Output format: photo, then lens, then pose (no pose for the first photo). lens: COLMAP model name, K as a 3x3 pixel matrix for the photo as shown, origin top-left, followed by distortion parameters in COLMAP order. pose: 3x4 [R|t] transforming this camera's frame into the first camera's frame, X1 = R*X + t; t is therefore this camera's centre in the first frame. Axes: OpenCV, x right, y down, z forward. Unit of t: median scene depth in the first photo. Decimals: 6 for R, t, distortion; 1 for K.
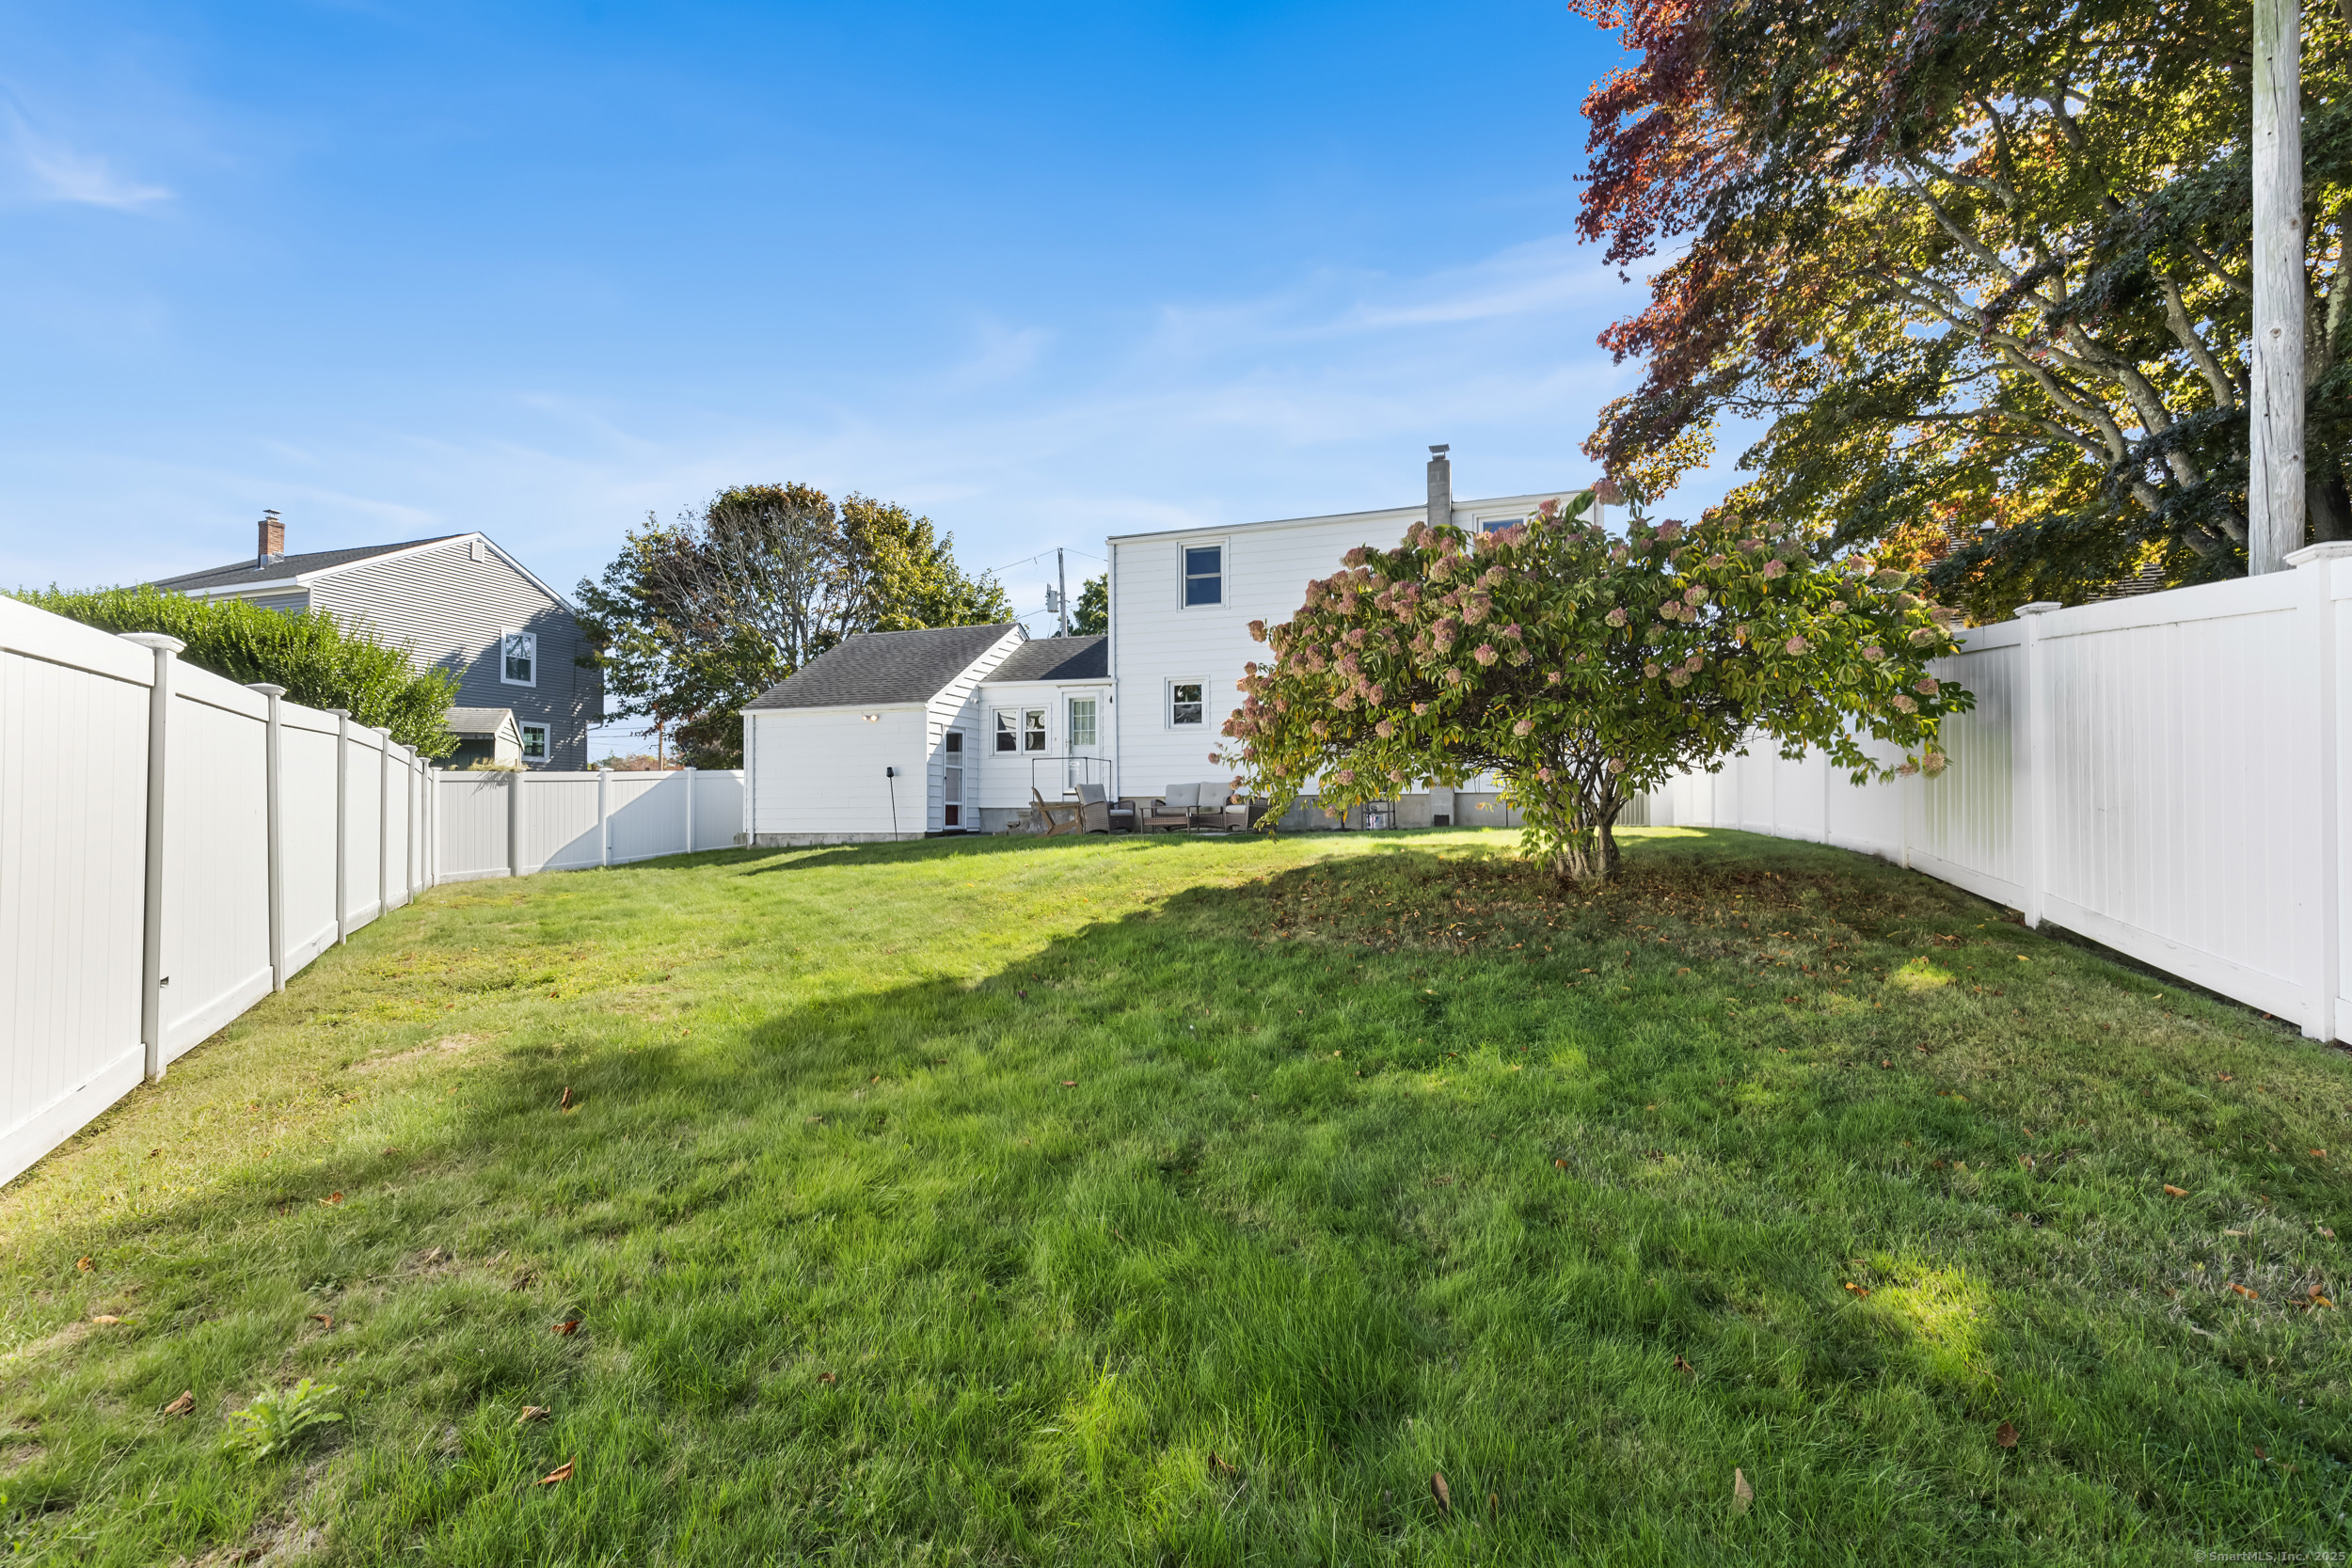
lens RADIAL K [[1051.3, 0, 1176.0], [0, 1051.3, 784.0], [0, 0, 1]] dist [0.000658, 0.000263]
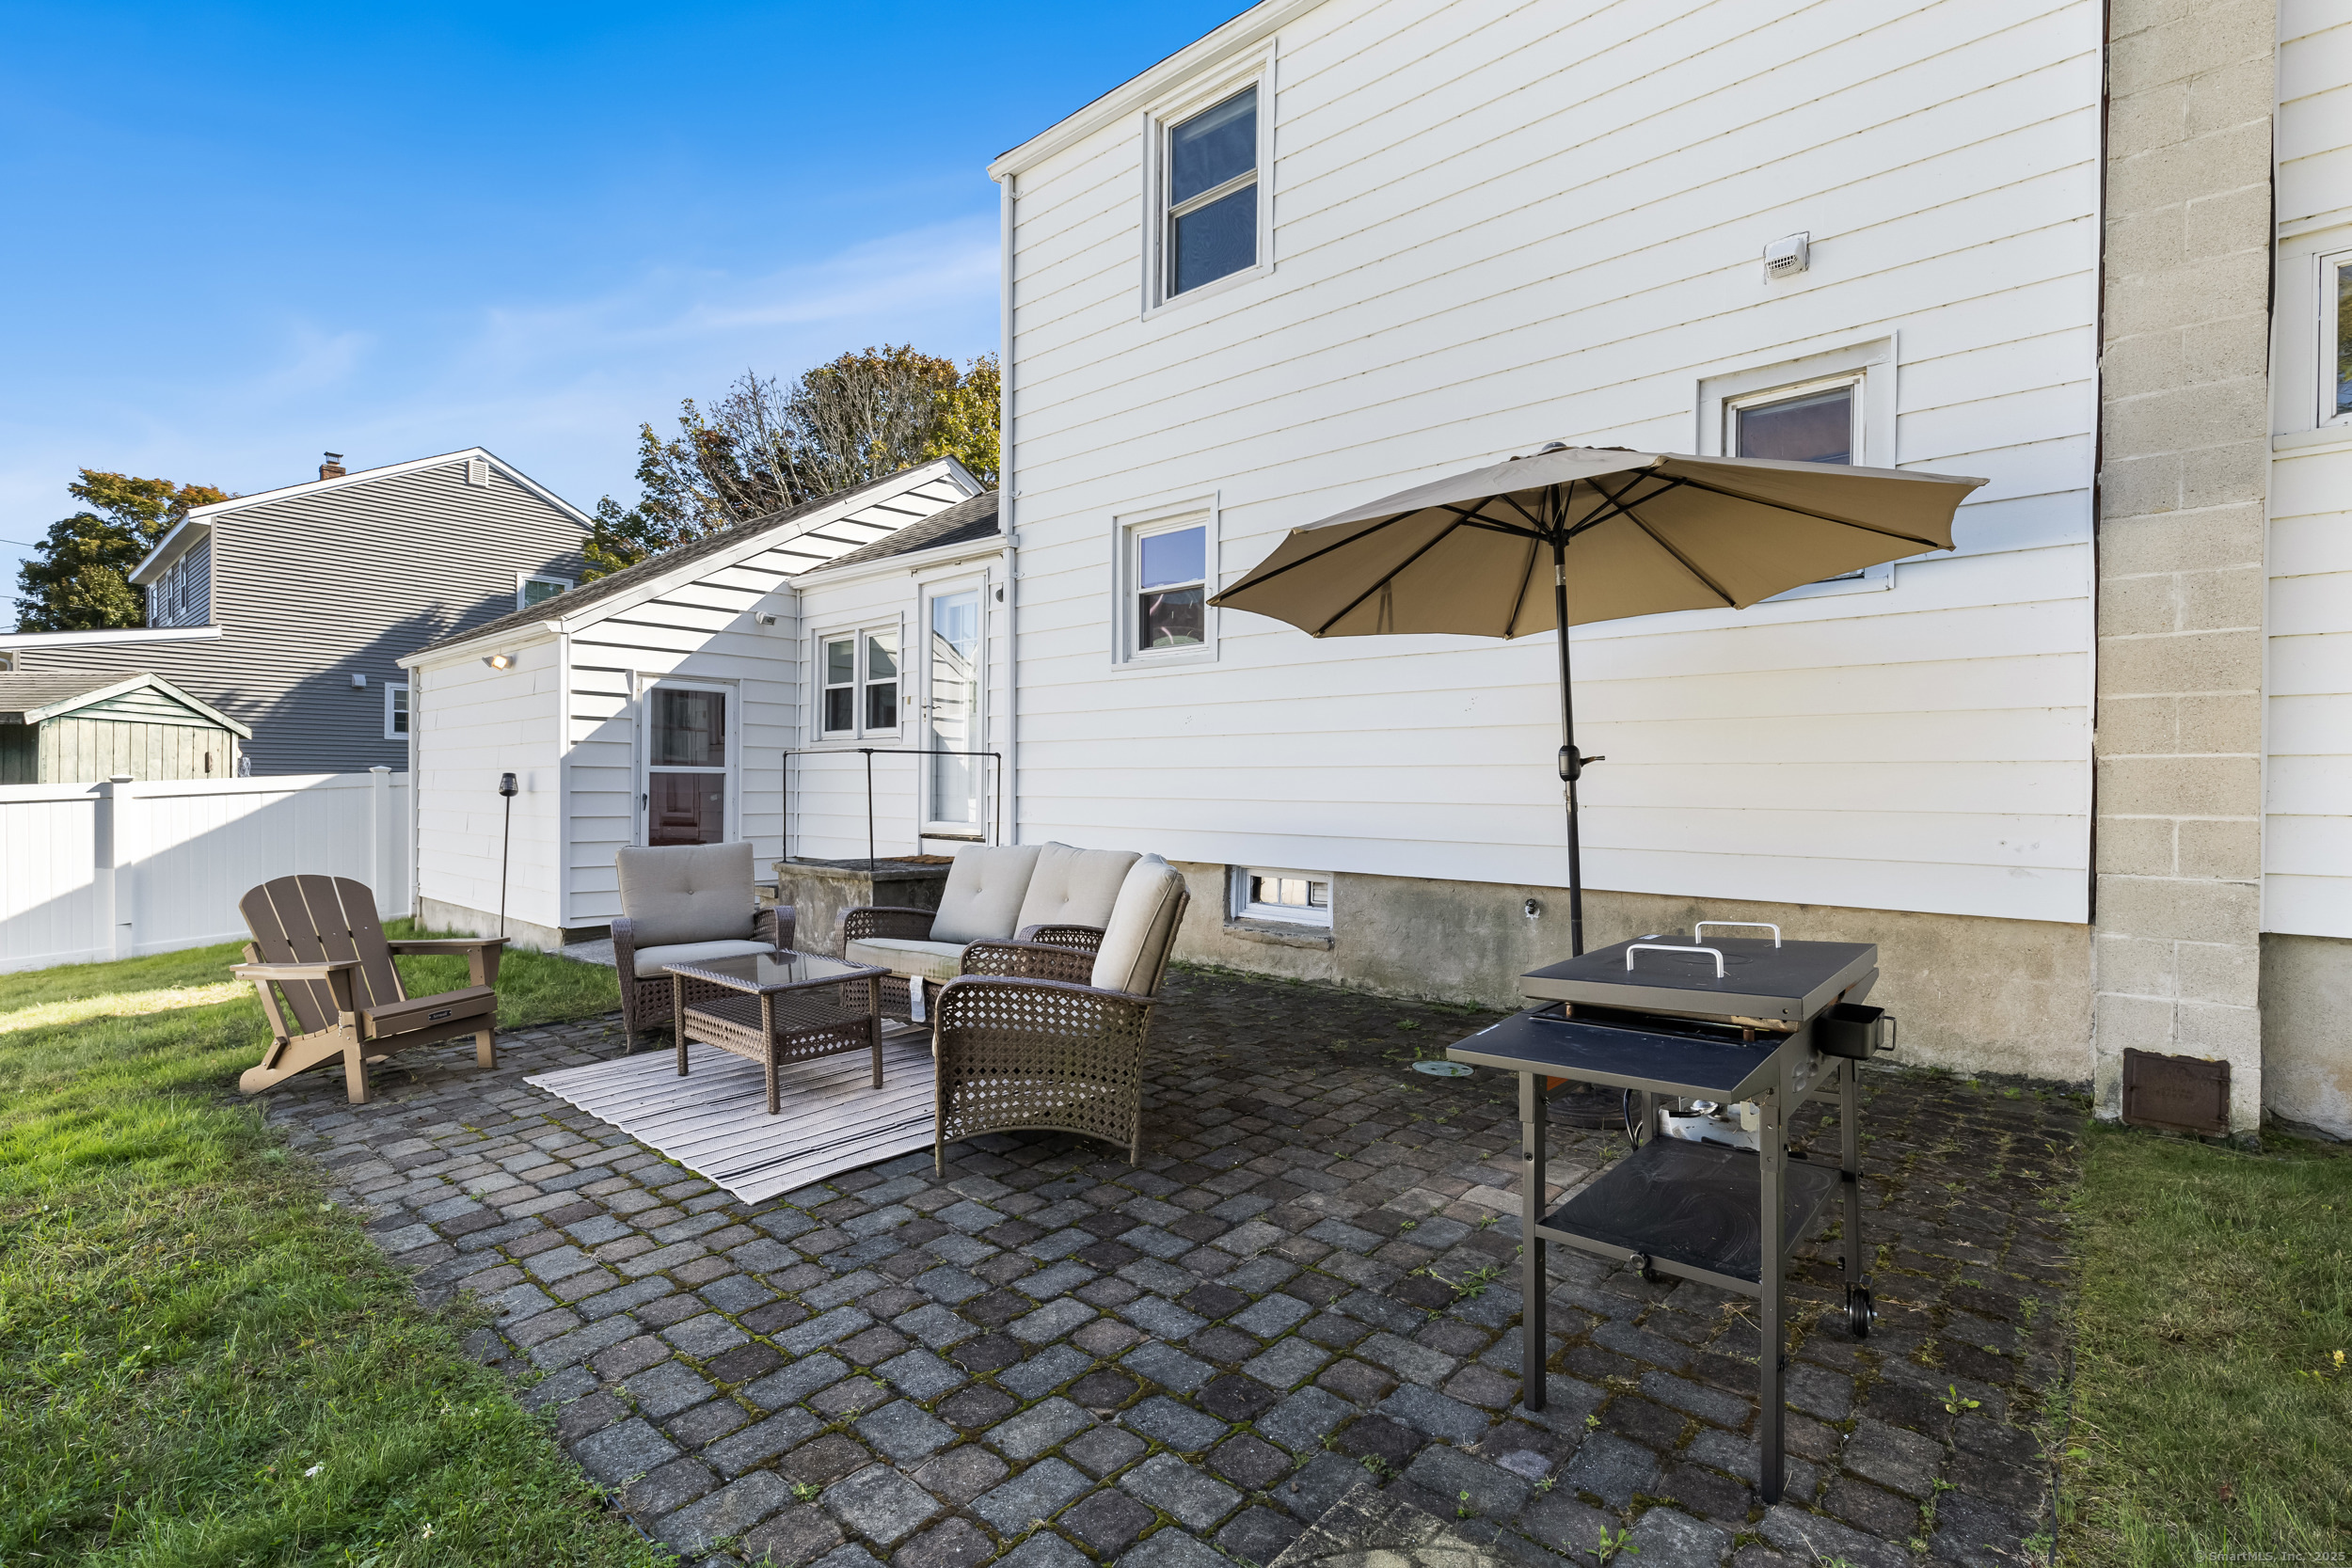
lens RADIAL K [[1051.3, 0, 1176.0], [0, 1051.3, 784.0], [0, 0, 1]] dist [0.000658, 0.000263]
pose [[0.899071, 0.007216, -0.437743, 0.160186], [0.001405, 0.999811, 0.019369, -0.017874], [0.437800, -0.018029, 0.898892, 0.678486]]
